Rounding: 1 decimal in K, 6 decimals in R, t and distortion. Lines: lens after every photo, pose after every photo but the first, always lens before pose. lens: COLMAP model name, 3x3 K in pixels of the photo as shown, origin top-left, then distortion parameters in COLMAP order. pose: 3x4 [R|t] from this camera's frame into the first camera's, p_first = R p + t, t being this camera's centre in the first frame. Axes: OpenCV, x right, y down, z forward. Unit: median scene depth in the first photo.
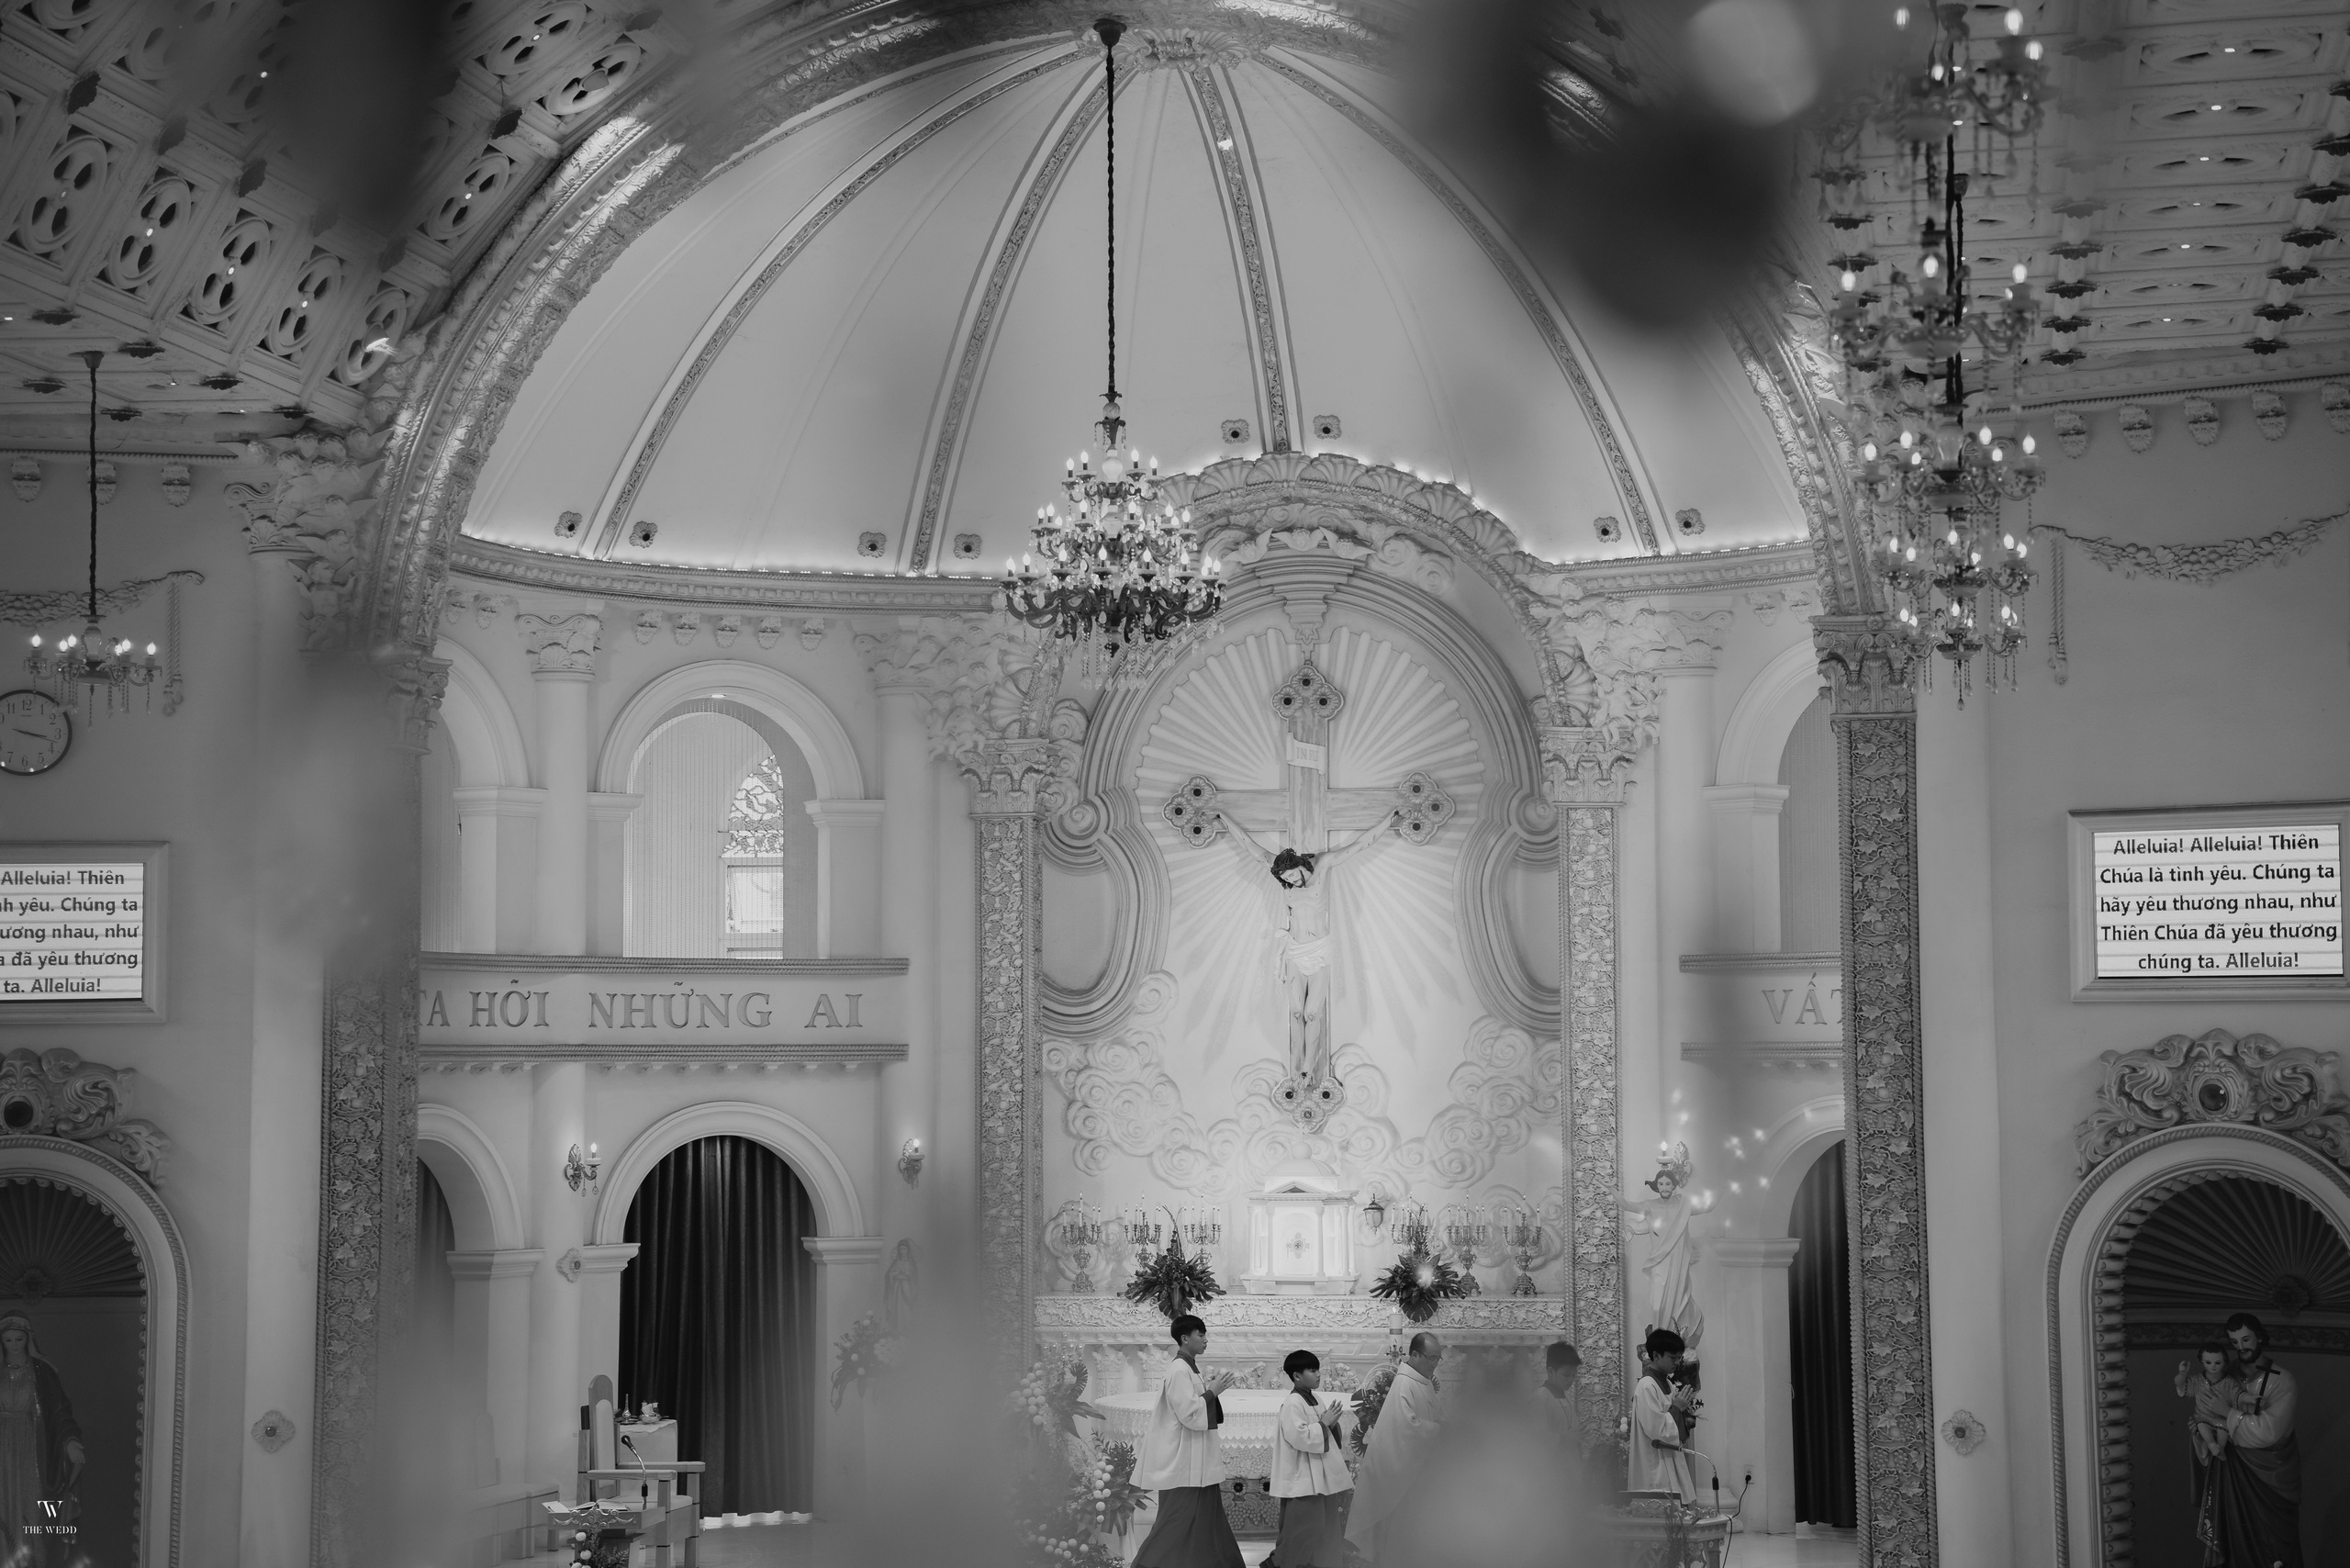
lens RADIAL K [[5104.8, 0, 1224.5], [0, 5104.8, 784.6], [0, 0, 1]] dist [0.523844, 0.293541]
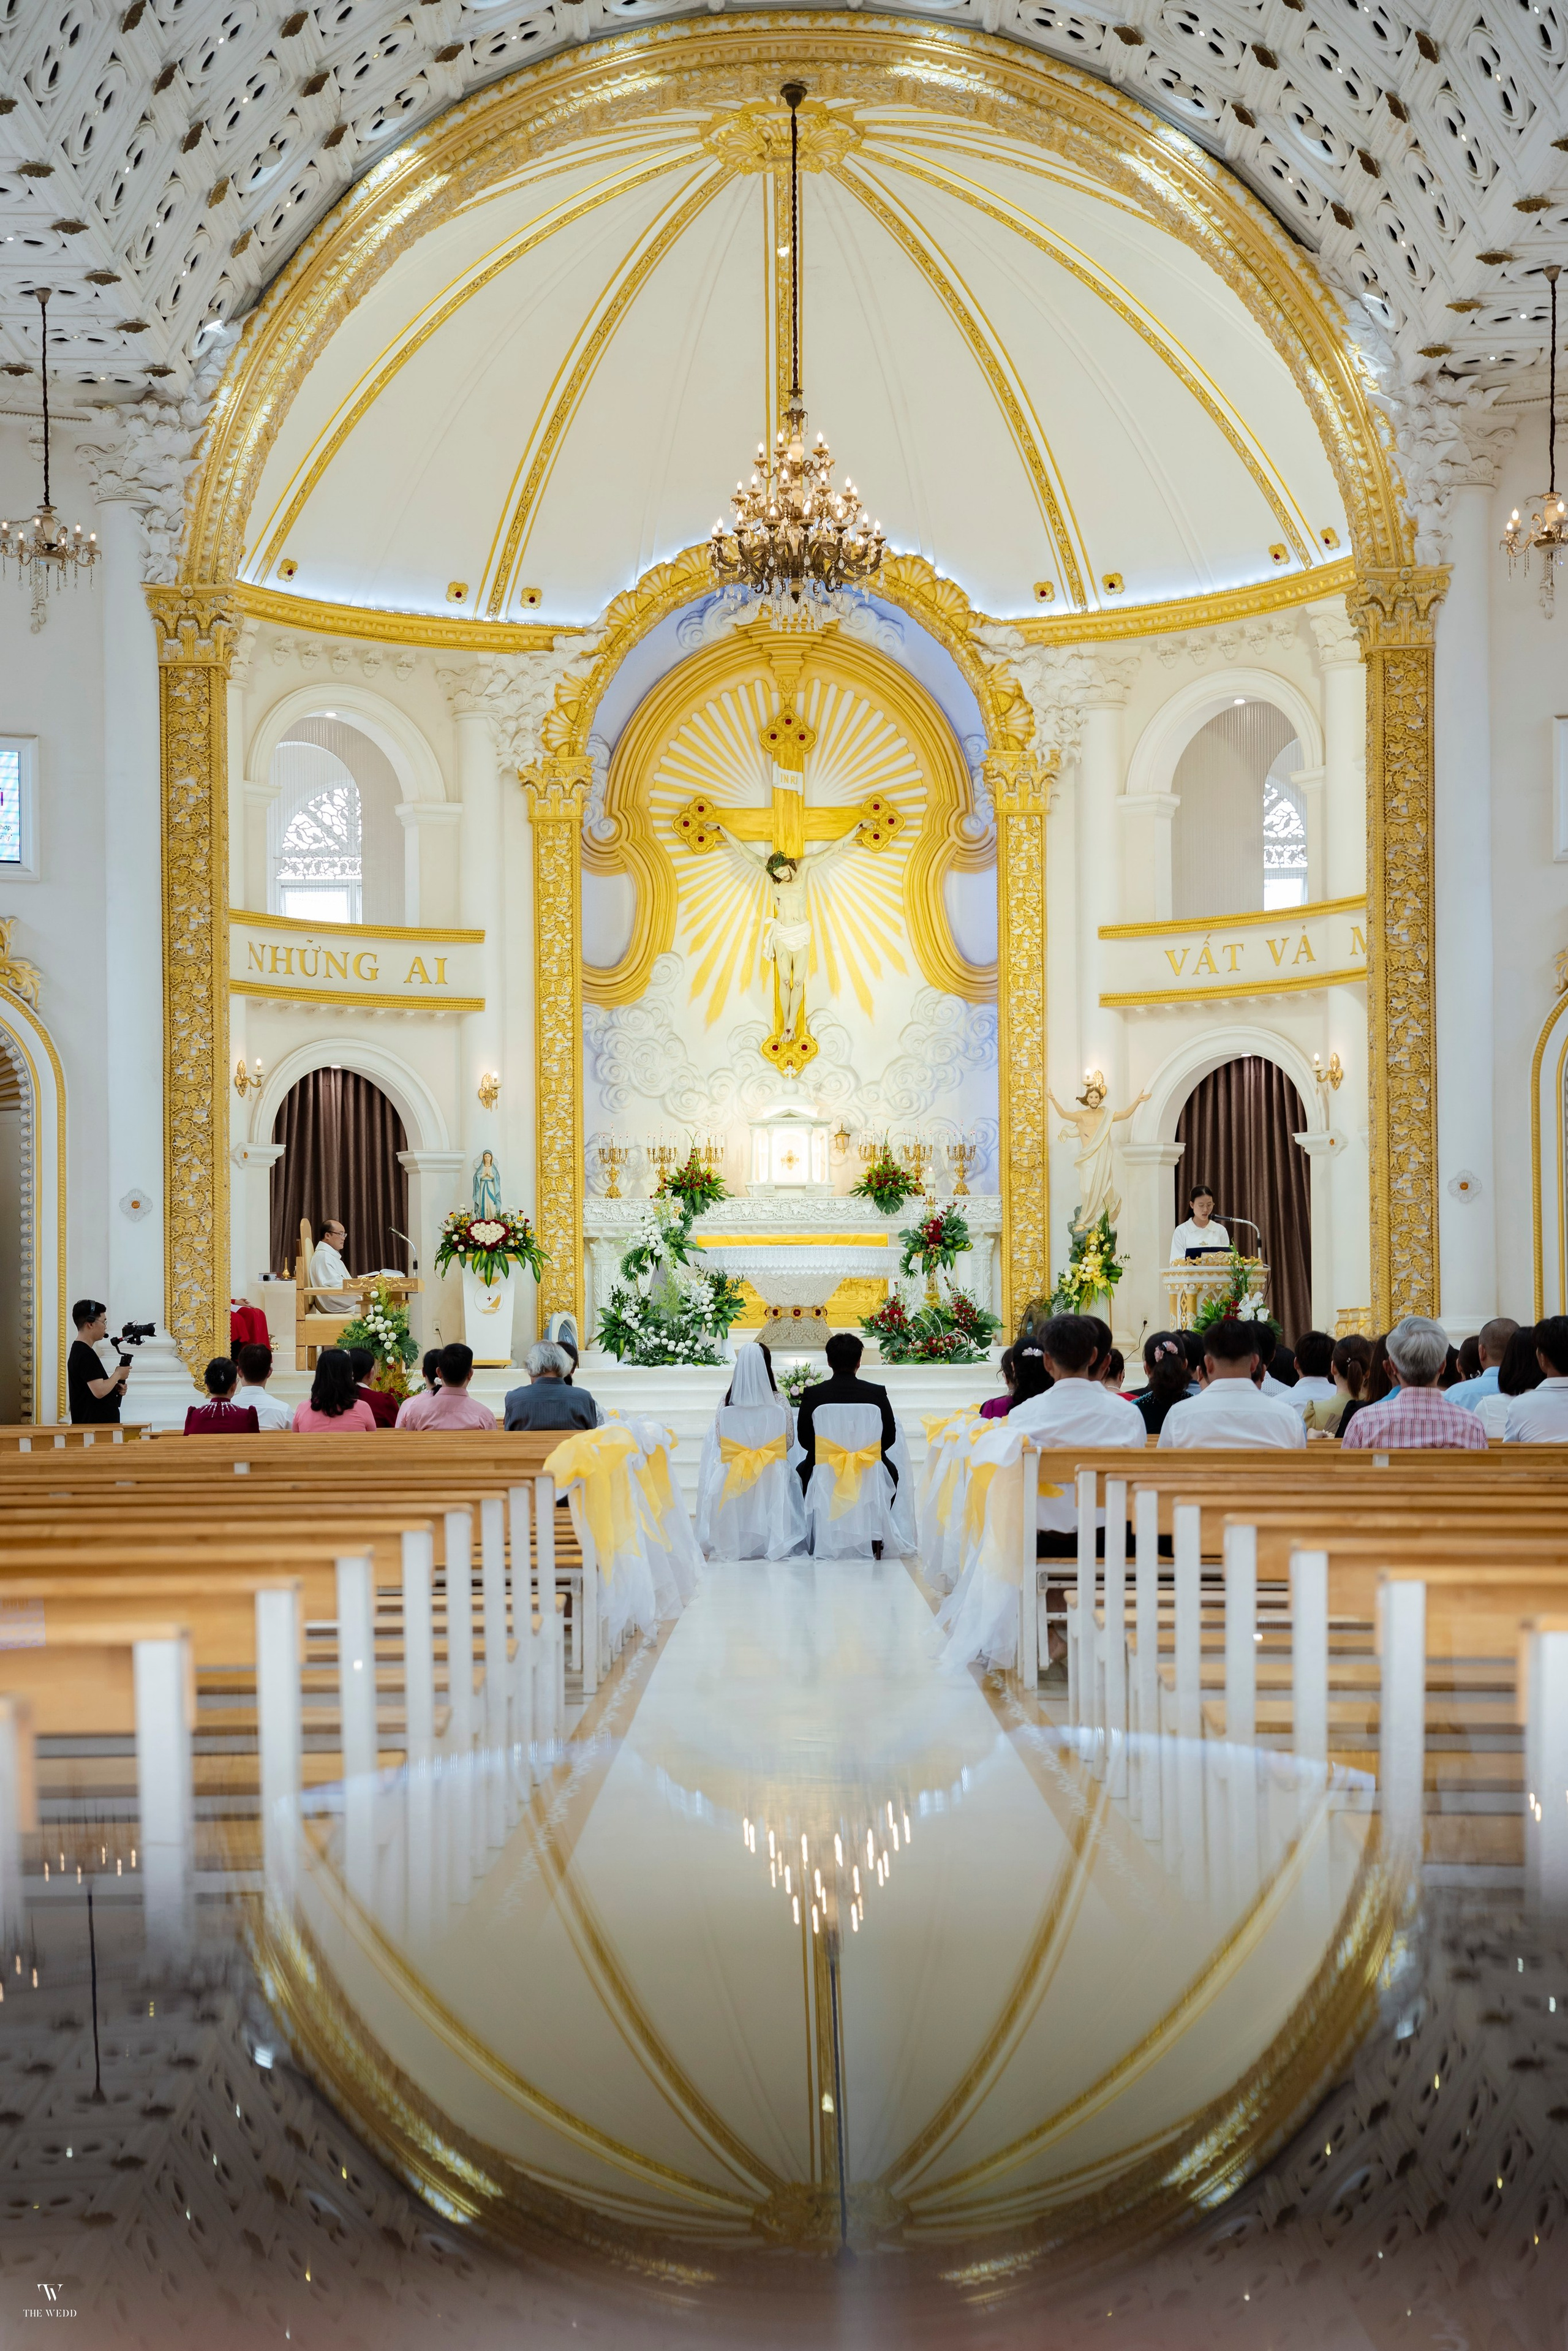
lens RADIAL K [[4047.8, 0, 778.2], [0, 4047.8, 1336.8], [0, 0, 1]] dist [0.205757, 0.228484]
pose [[0.984522, -0.000622, 0.175260, -0.169999], [-0.005425, 0.999406, 0.034024, 0.102106], [-0.175177, -0.034448, 0.983934, 0.003042]]
